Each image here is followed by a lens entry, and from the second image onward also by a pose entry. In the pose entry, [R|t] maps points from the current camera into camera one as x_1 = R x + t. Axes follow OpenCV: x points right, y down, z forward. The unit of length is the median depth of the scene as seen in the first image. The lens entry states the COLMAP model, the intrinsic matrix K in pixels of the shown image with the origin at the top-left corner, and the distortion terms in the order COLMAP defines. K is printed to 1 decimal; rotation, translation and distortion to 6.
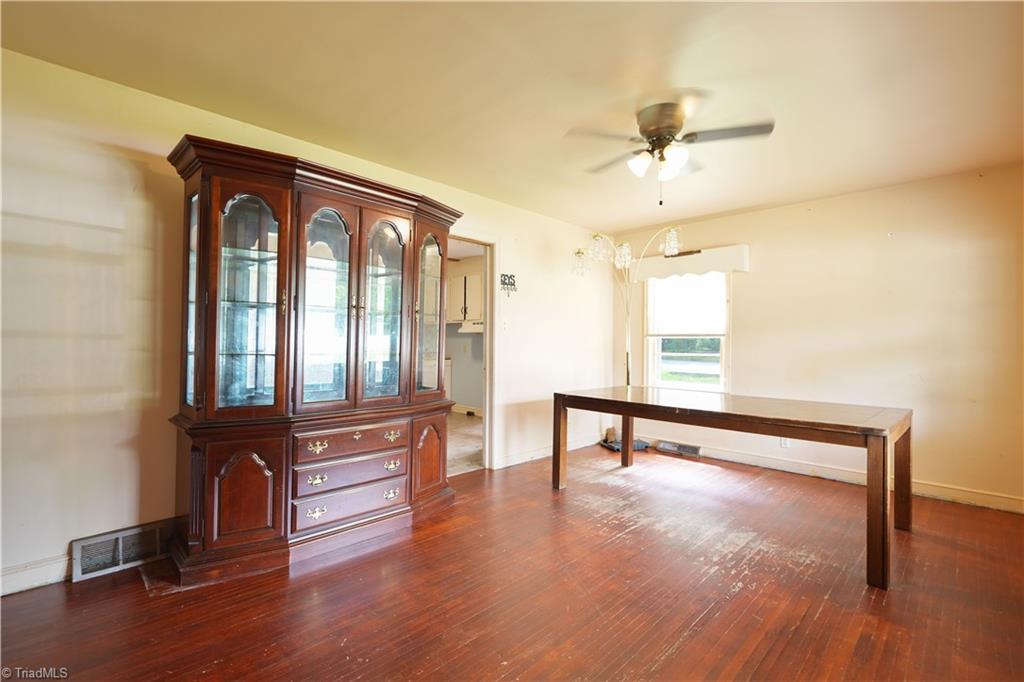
lens RADIAL K [[463.3, 0, 515.6], [0, 463.3, 340.6], [0, 0, 1]] dist [0.000542, 0.000133]
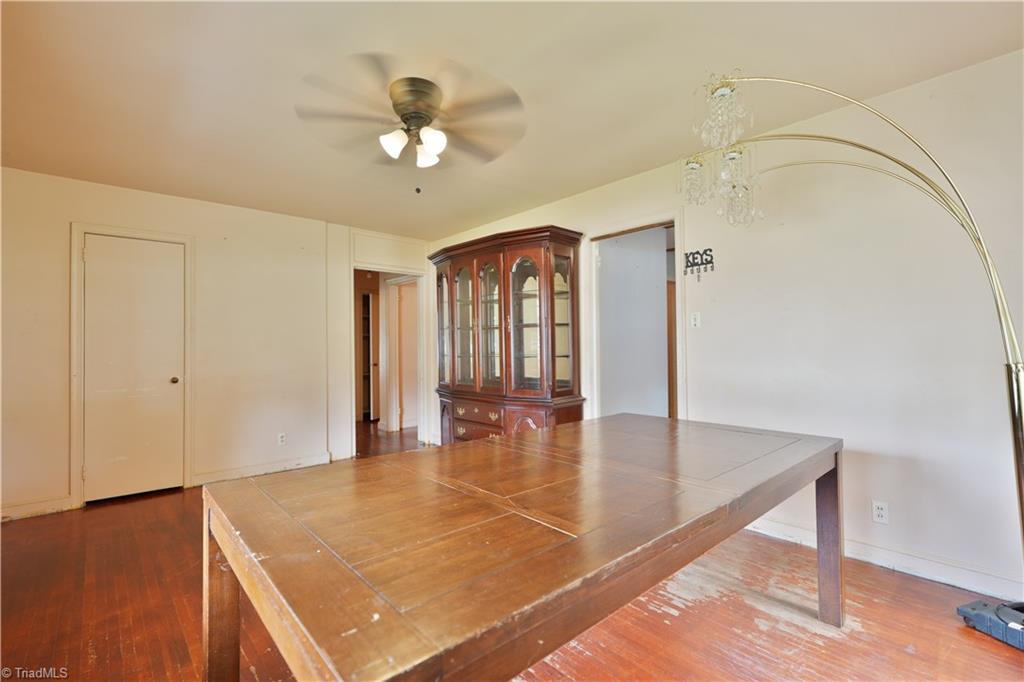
lens RADIAL K [[457.6, 0, 506.4], [0, 457.6, 340.6], [0, 0, 1]] dist [0.000467, 0.000138]
pose [[-0.064798, -0.027268, -0.997526, 0.827926], [0.019287, 0.999406, -0.028573, 0.014054], [0.997712, -0.021091, -0.064234, 0.861244]]
